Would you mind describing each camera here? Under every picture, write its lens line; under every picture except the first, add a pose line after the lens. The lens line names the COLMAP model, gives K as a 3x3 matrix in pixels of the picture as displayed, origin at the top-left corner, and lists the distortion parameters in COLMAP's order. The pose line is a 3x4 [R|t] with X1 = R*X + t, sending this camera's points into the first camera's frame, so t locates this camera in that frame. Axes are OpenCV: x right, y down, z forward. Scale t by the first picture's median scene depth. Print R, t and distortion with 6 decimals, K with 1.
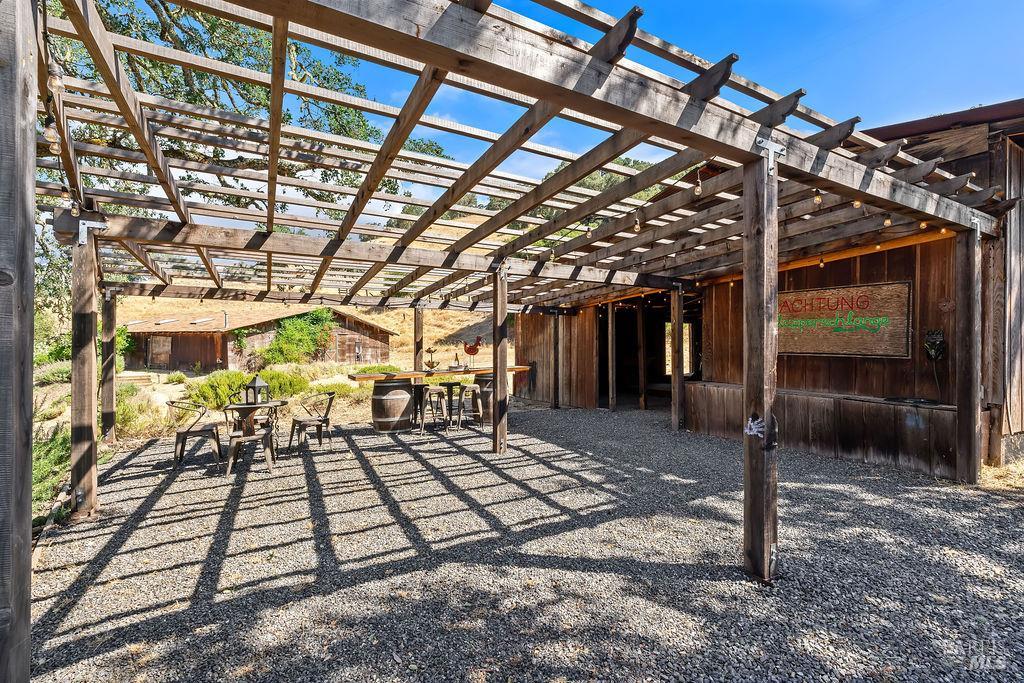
lens RADIAL K [[458.0, 0, 512.0], [0, 458.0, 341.5], [0, 0, 1]] dist [-0.010885, 0.006279]
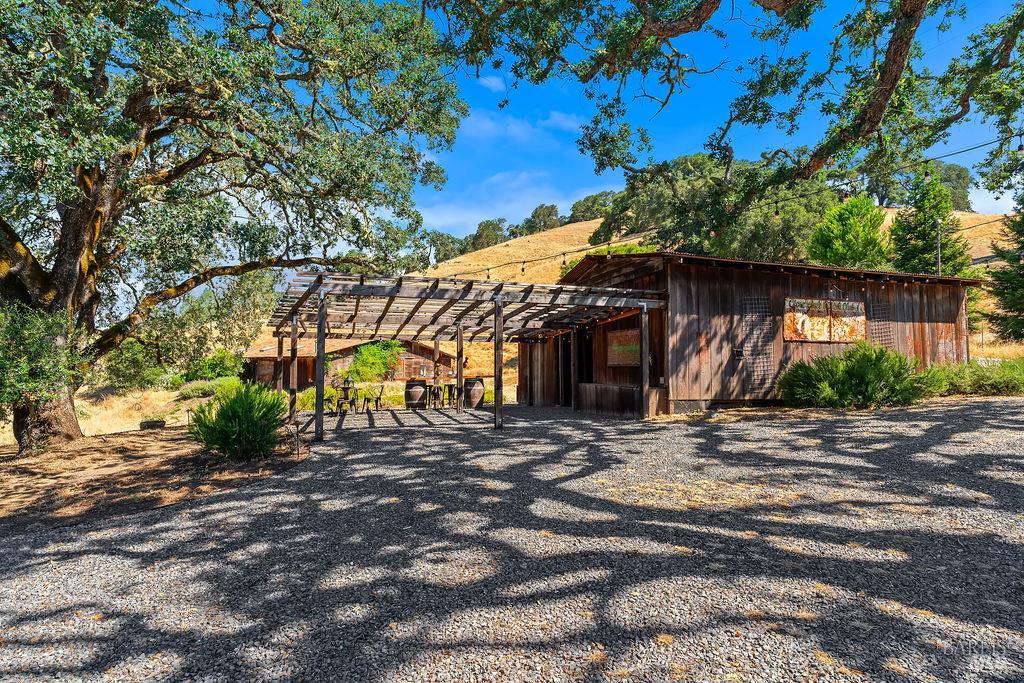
lens RADIAL K [[513.9, 0, 512.0], [0, 513.9, 341.5], [0, 0, 1]] dist [0.000156, -0.000215]
pose [[0.984516, -0.011842, -0.174895, 0.126827], [0.003258, 0.998779, -0.049290, 0.007657], [0.175265, 0.047957, 0.983353, -0.254214]]
